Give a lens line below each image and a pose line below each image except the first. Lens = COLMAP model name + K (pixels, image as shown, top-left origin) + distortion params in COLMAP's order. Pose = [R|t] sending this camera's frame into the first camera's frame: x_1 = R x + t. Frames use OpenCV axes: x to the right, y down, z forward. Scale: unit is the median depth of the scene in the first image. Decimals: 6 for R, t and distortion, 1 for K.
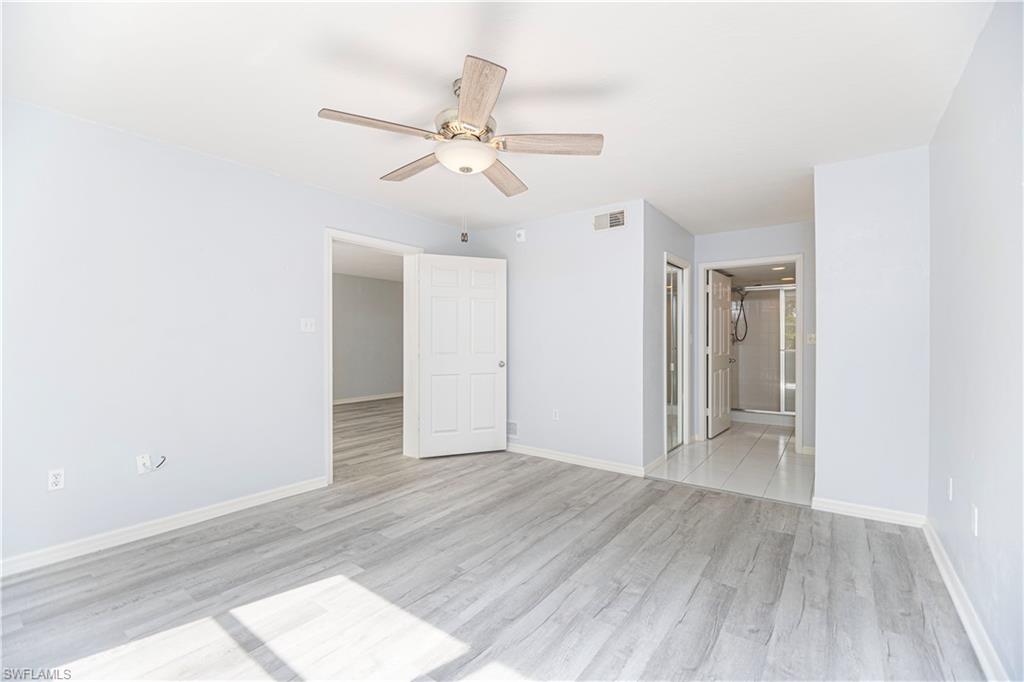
lens RADIAL K [[438.8, 0, 518.1], [0, 438.8, 338.2], [0, 0, 1]] dist [0.001608, -0.016178]
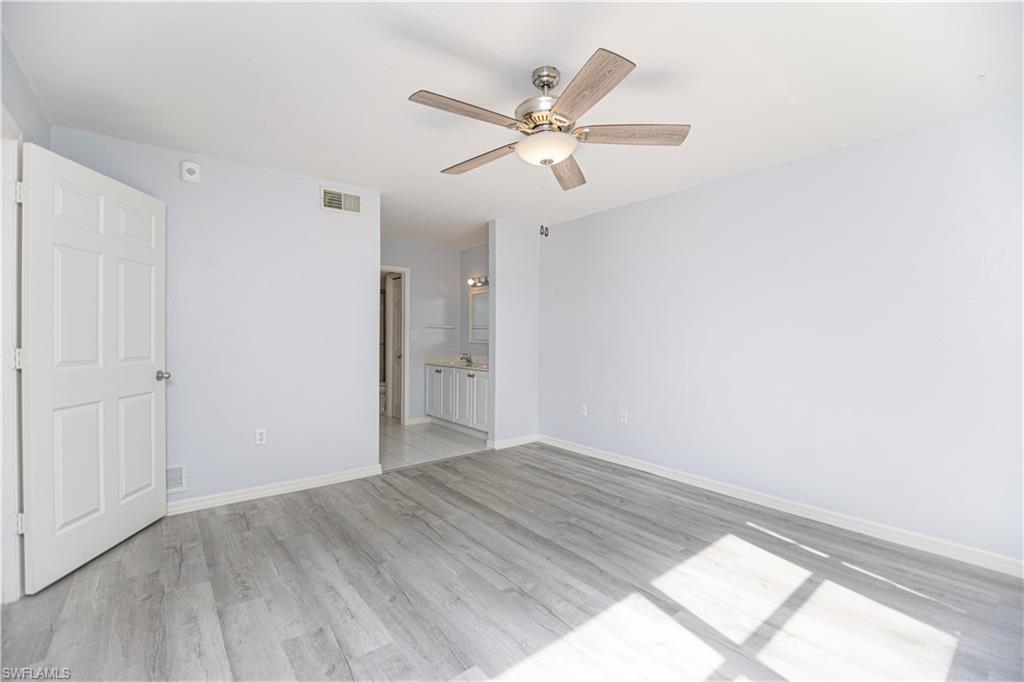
lens RADIAL K [[438.8, 0, 518.1], [0, 438.8, 338.2], [0, 0, 1]] dist [0.001608, -0.016178]
pose [[0.243266, -0.006376, 0.969939, -0.827821], [-0.005546, 0.999953, 0.007964, -0.000319], [-0.969944, -0.007317, 0.243219, 0.629951]]
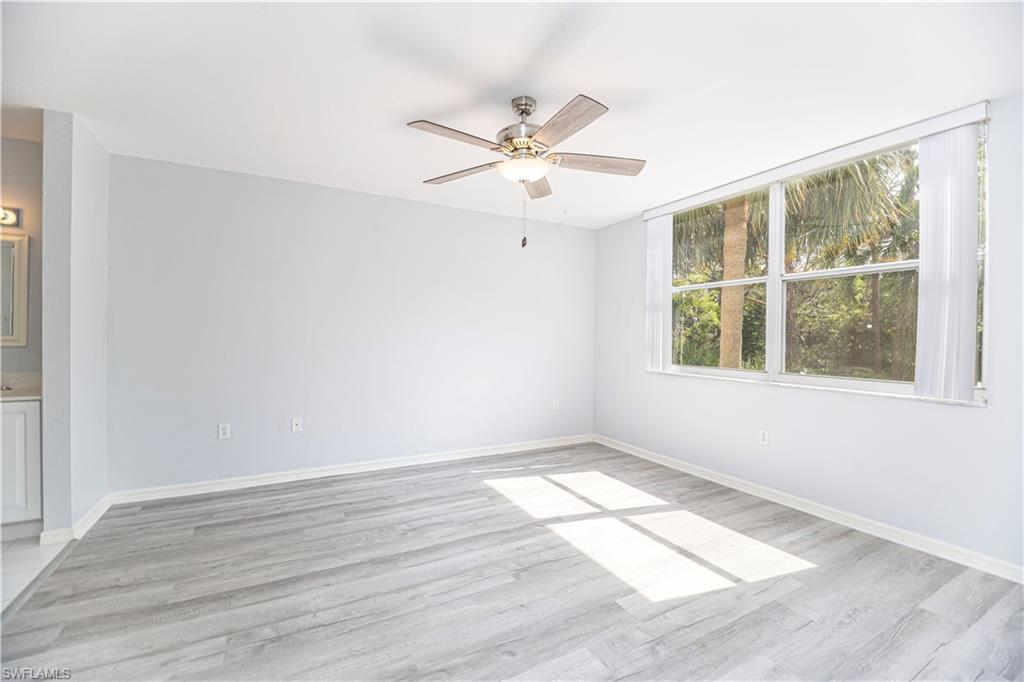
lens RADIAL K [[437.5, 0, 519.2], [0, 437.5, 335.2], [0, 0, 1]] dist [0.002756, -0.013186]
pose [[-0.910175, -0.011328, 0.414069, -0.435557], [-0.012228, 0.999925, 0.000477, 0.001392], [-0.414044, -0.004629, -0.910245, 1.538693]]
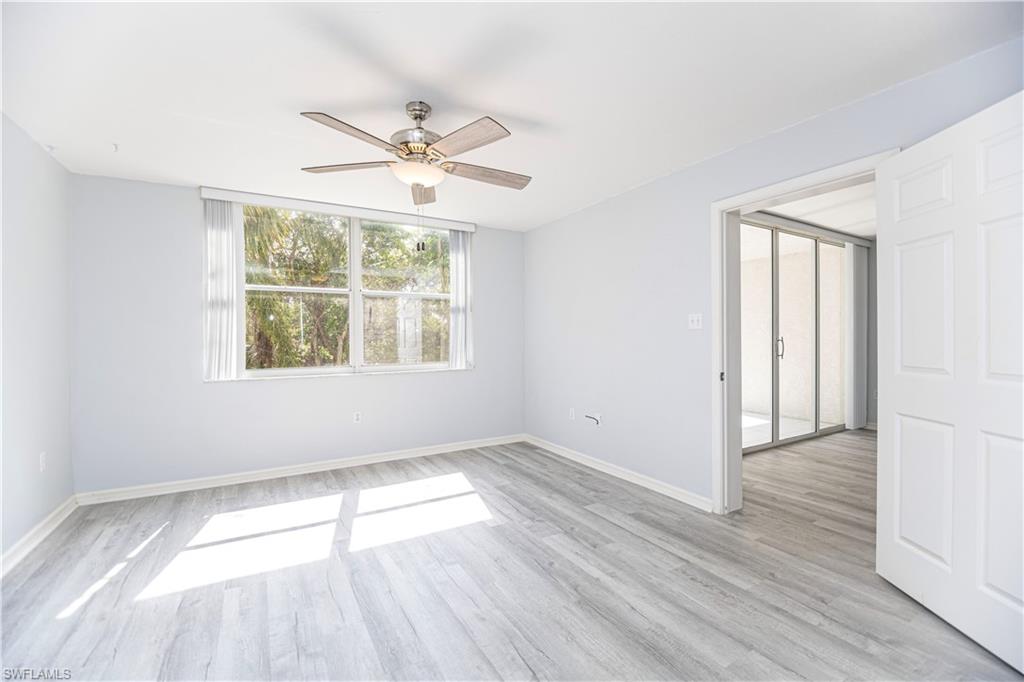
lens RADIAL K [[438.8, 0, 518.1], [0, 438.8, 338.2], [0, 0, 1]] dist [0.001608, -0.016178]
pose [[-0.390261, 0.003805, -0.920696, 0.613642], [0.005095, 0.999985, 0.001973, 0.000153], [0.920690, -0.003921, -0.390275, 1.272613]]
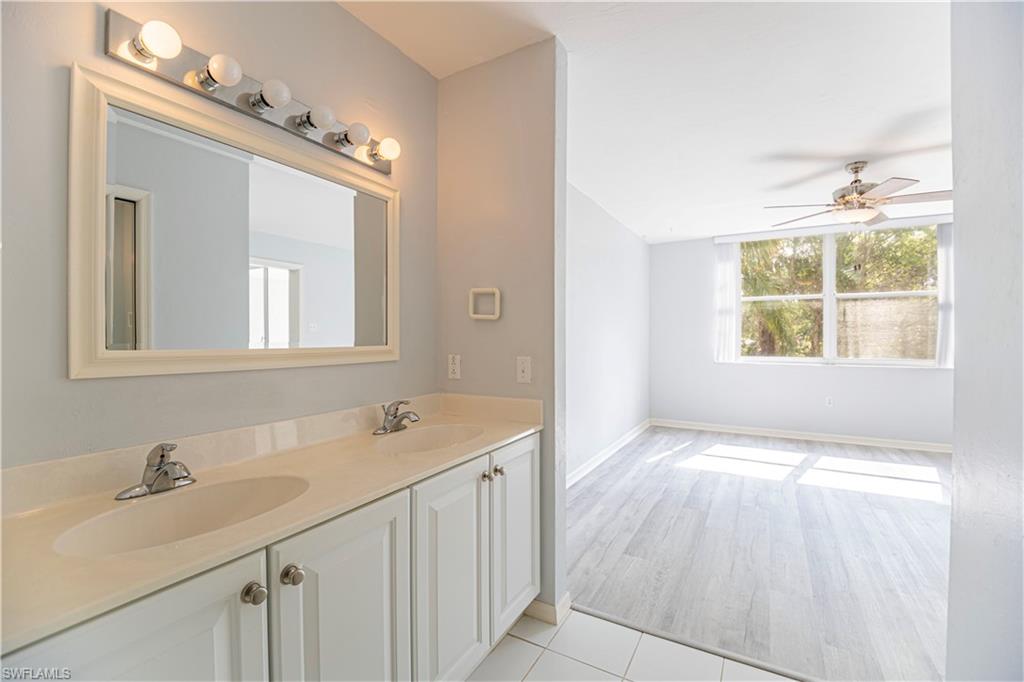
lens RADIAL K [[437.5, 0, 519.2], [0, 437.5, 335.2], [0, 0, 1]] dist [0.002756, -0.013186]
pose [[-0.992716, -0.002473, -0.120455, 0.916889], [-0.002708, 0.999995, 0.001783, 0.001122], [0.120450, 0.002096, -0.992717, 1.792152]]
